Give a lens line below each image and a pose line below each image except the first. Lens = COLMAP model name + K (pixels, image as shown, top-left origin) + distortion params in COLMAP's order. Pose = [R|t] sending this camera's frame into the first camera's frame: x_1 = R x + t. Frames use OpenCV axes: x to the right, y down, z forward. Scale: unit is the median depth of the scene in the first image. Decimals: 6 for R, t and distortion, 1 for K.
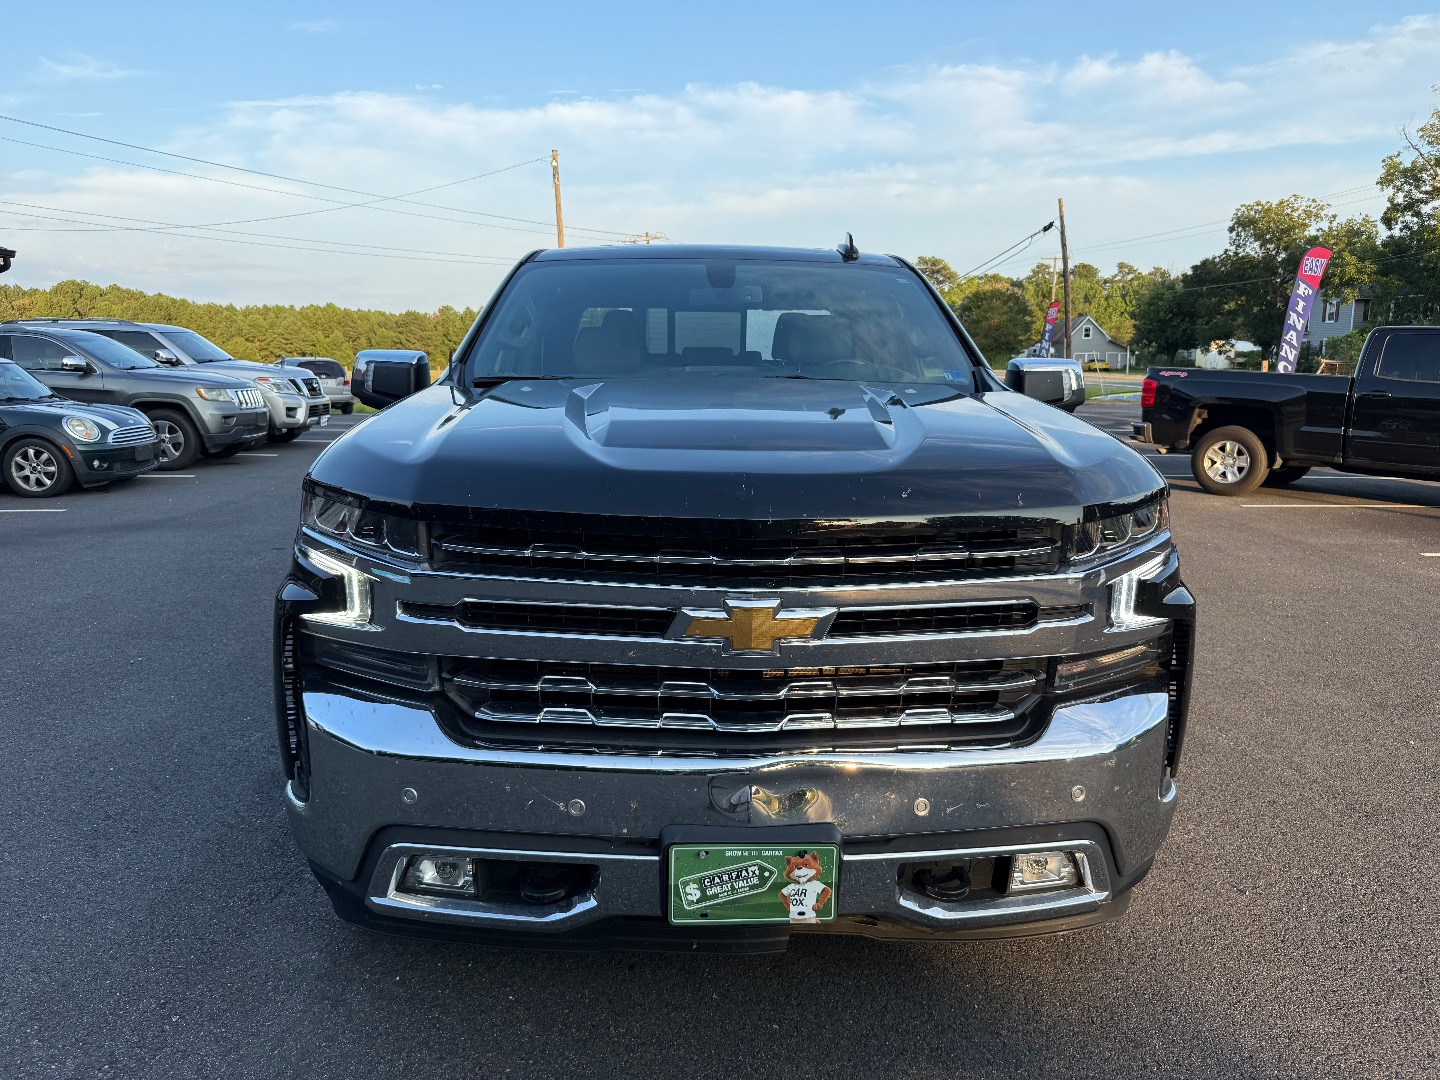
lens RADIAL K [[1036.6, 0, 617.8], [0, 1036.6, 542.7], [0, 0, 1]] dist [0.041211, -0.071016]
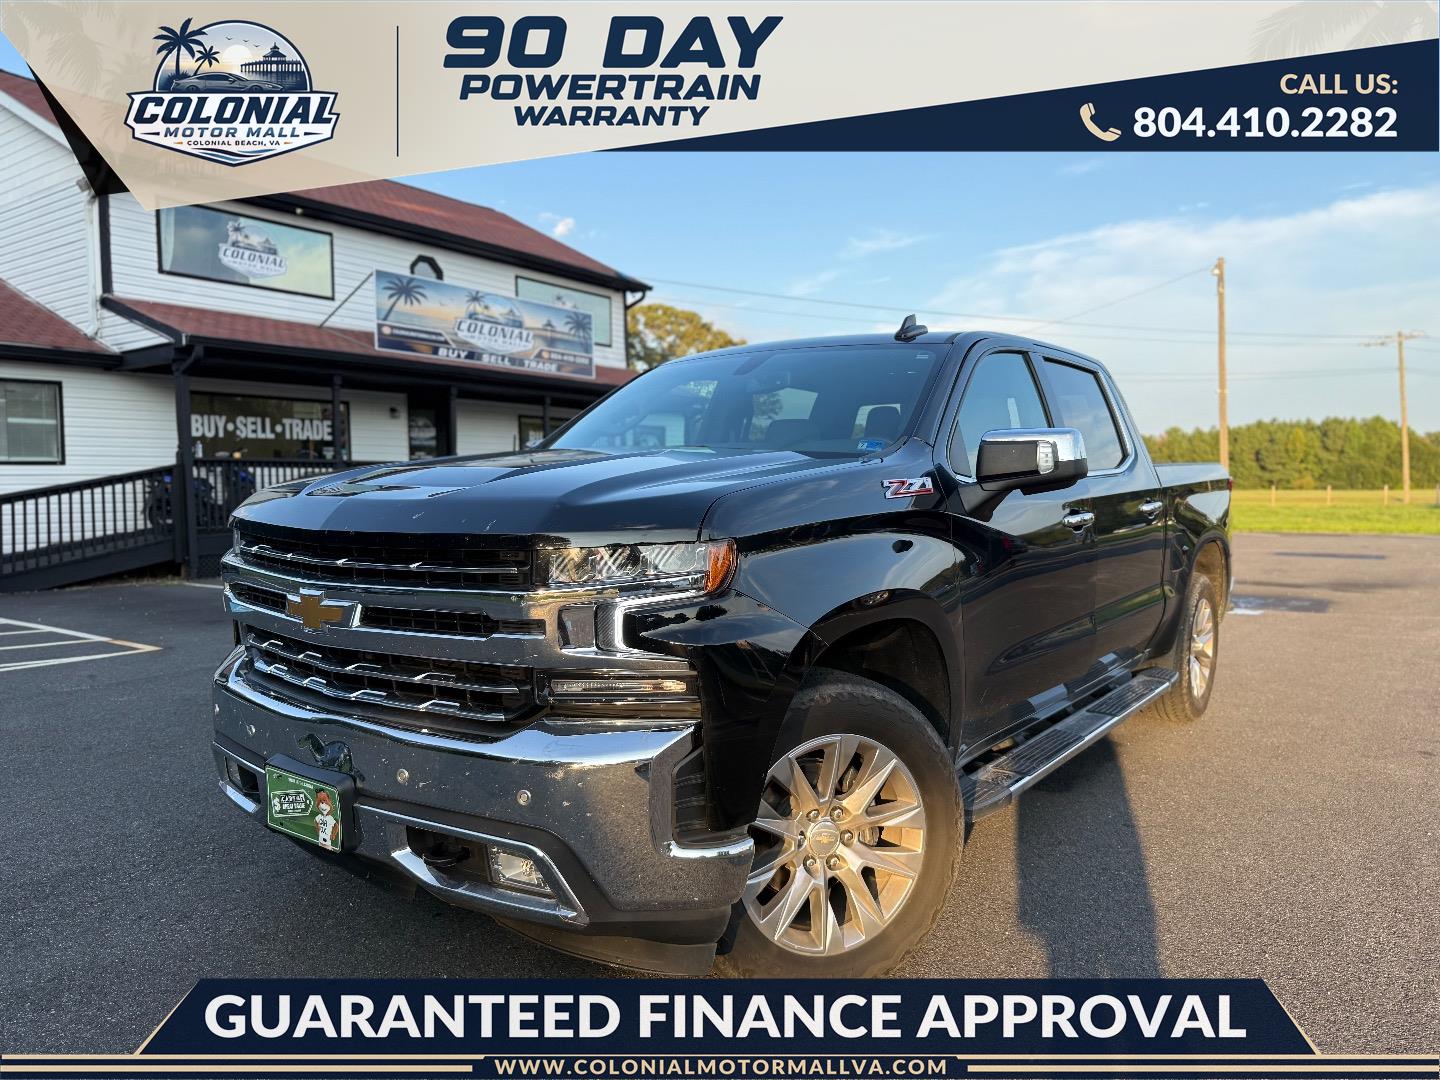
lens RADIAL K [[1036.6, 0, 746.3], [0, 1036.6, 571.0], [0, 0, 1]] dist [0.041211, -0.071016]
pose [[0.773107, 0.051234, -0.632204, 0.149592], [-0.113488, 0.991821, -0.058405, 0.004945], [0.624041, 0.116901, 0.772598, 0.032540]]
